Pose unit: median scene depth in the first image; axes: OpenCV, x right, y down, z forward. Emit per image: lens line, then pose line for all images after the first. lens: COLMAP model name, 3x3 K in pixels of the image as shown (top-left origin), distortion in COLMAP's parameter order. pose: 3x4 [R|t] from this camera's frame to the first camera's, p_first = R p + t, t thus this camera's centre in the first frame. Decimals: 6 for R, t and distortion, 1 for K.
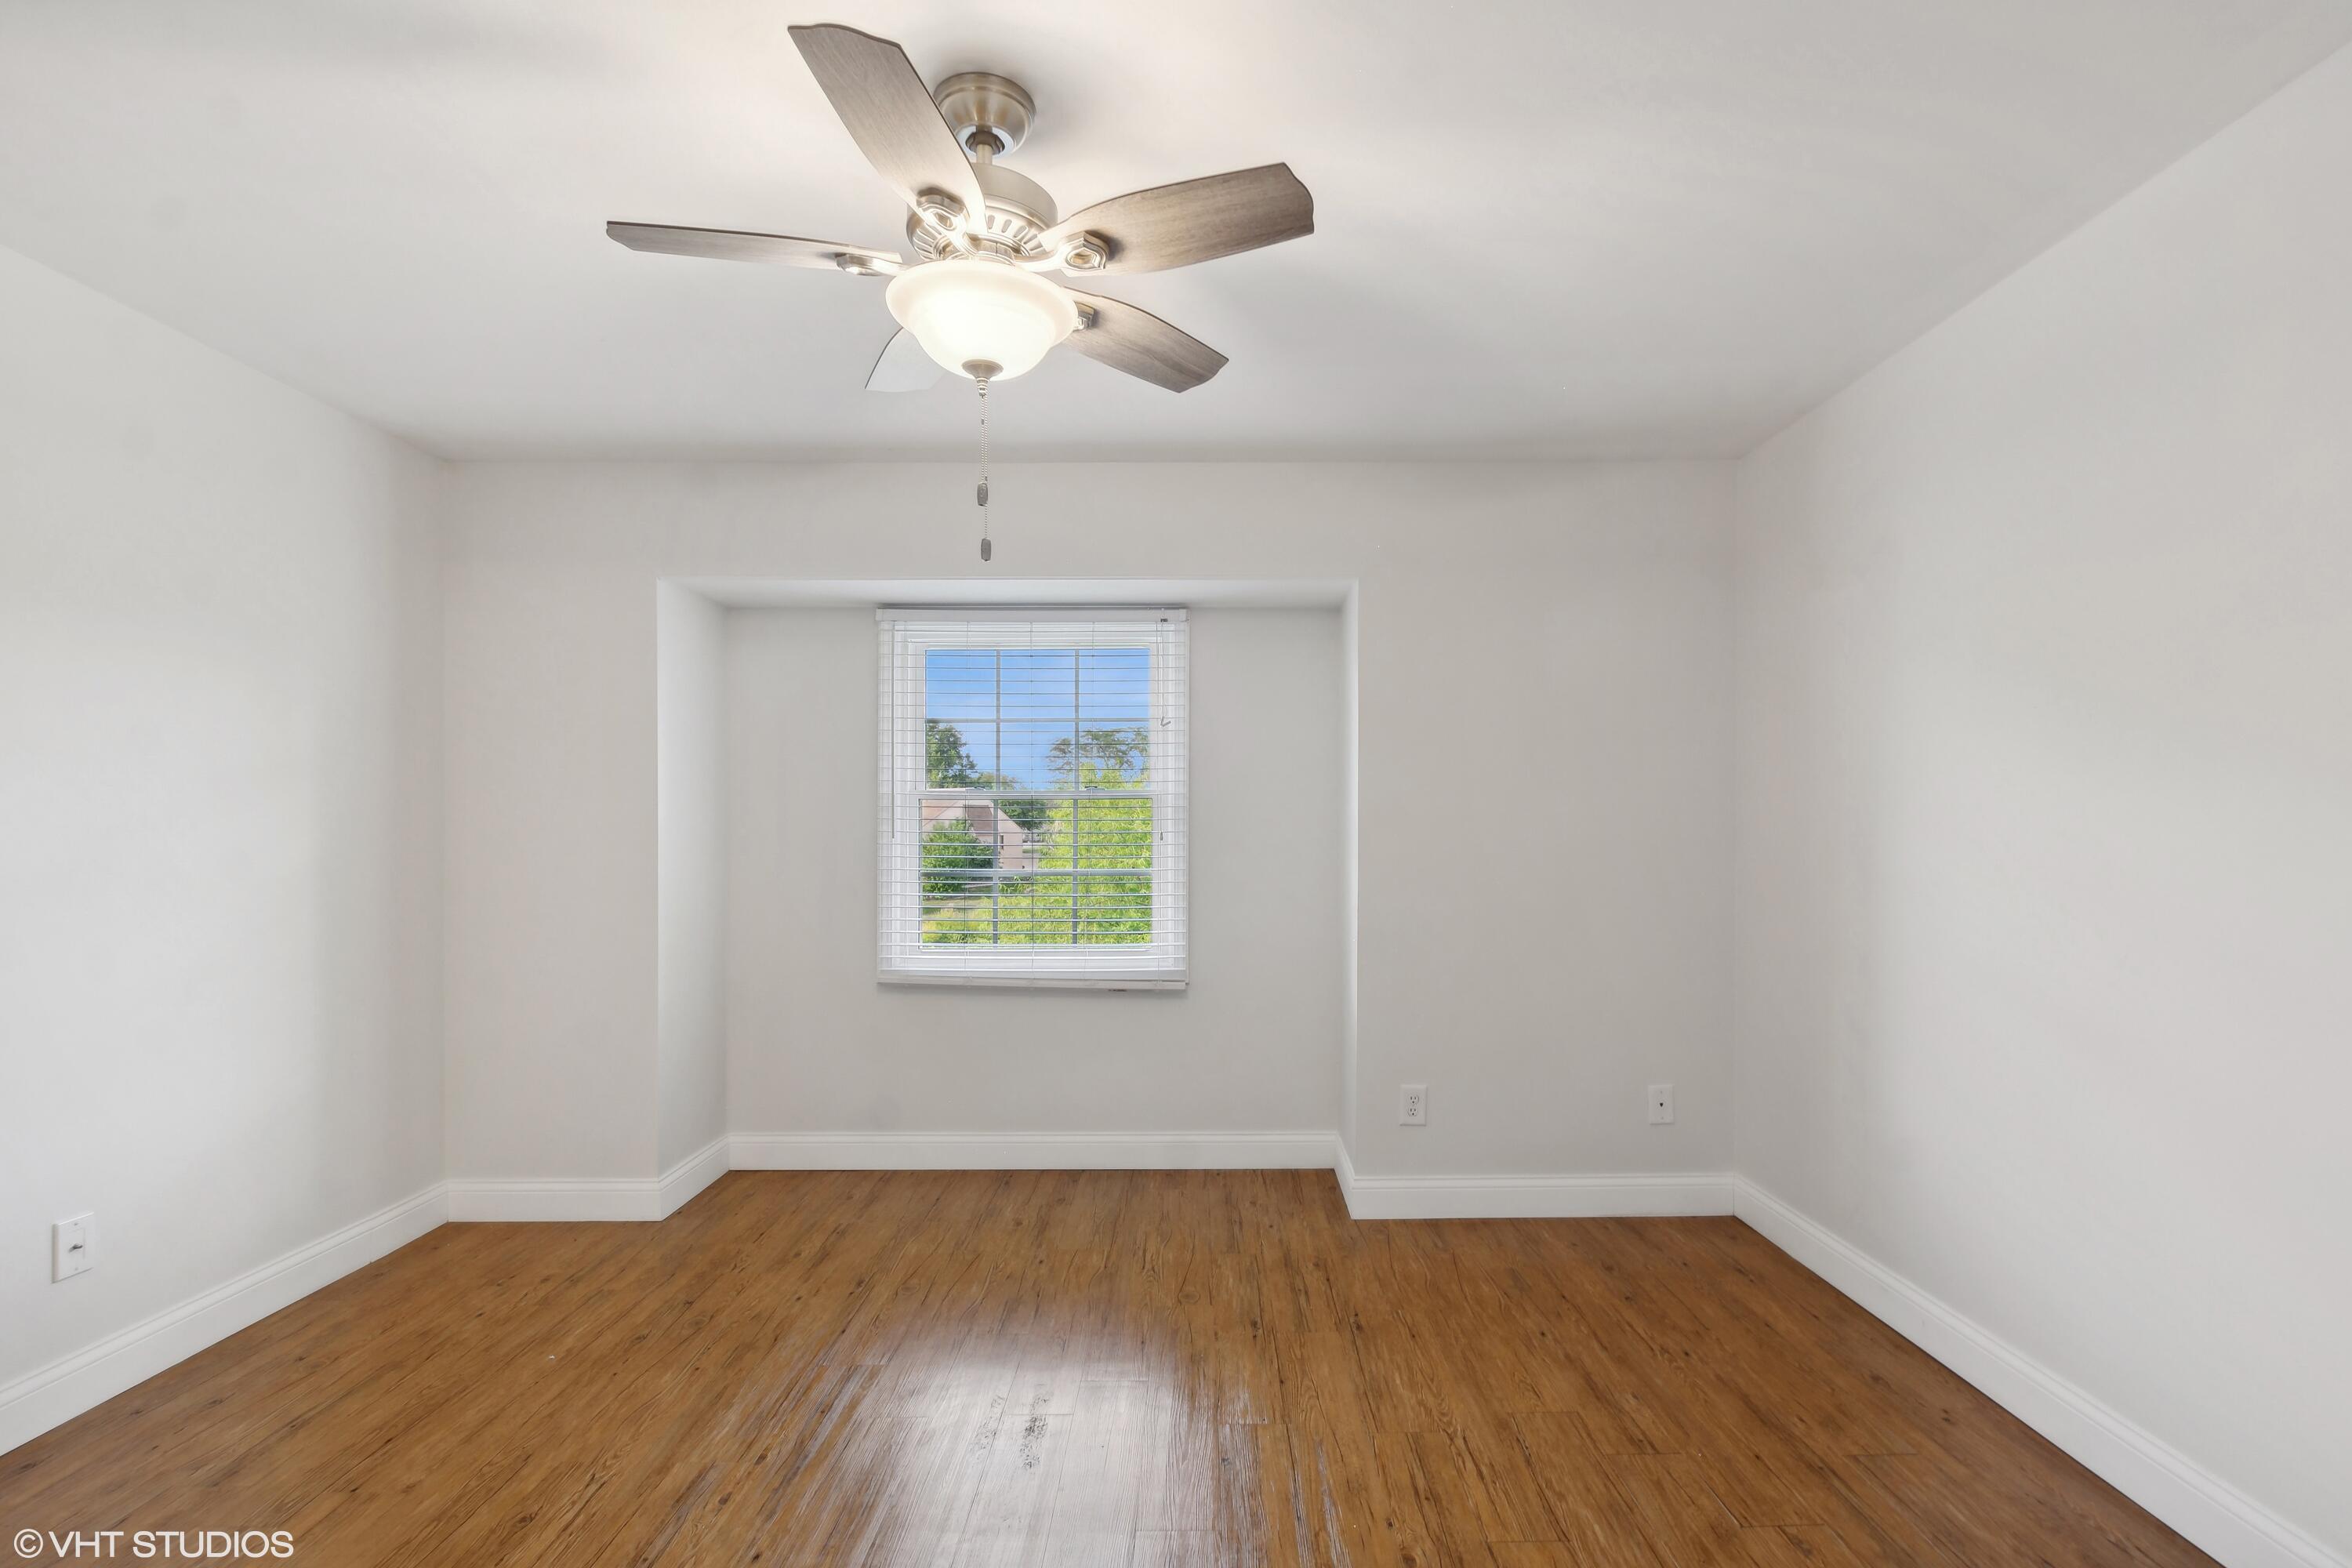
lens RADIAL K [[1143.2, 0, 1182.0], [0, 1143.2, 838.0], [0, 0, 1]] dist [0.000202, 0.000540]
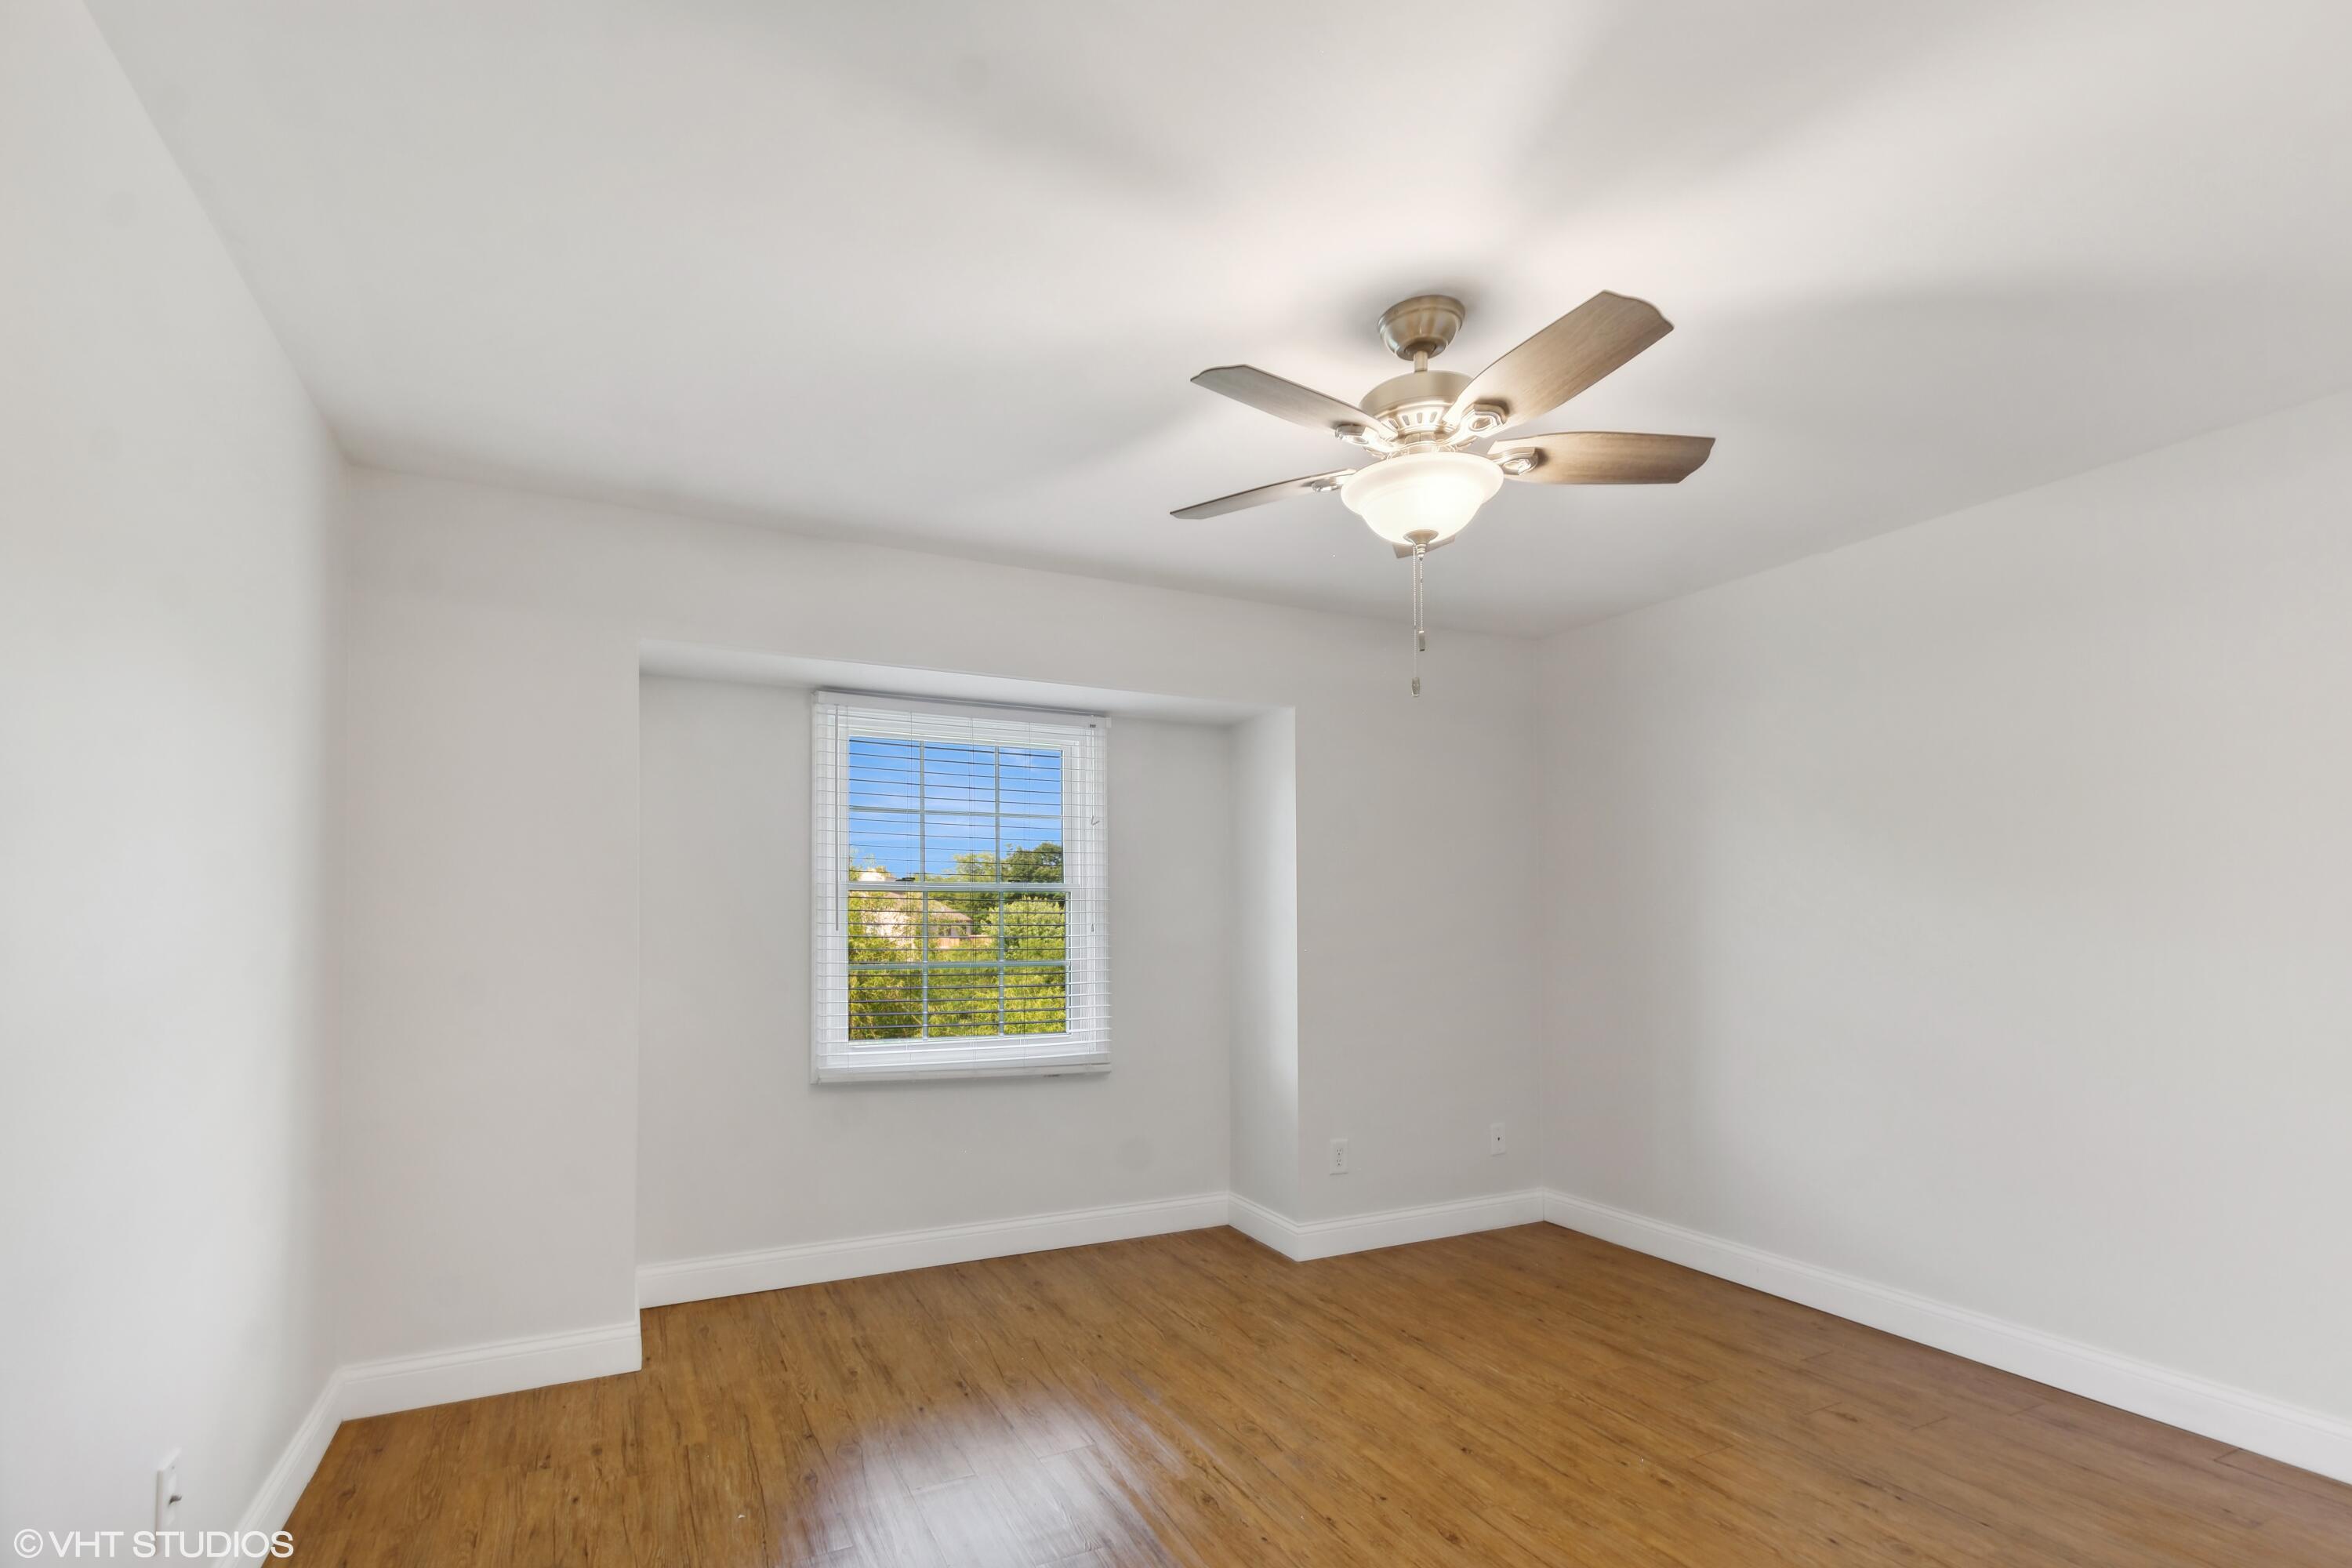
lens RADIAL K [[1113.9, 0, 1173.4], [0, 1113.9, 899.0], [0, 0, 1]] dist [0.026276, -0.000276]
pose [[0.896324, 0.011045, 0.443262, -0.462427], [0.000546, 0.999661, -0.026014, -0.001847], [-0.443400, 0.023559, 0.896014, 0.039922]]
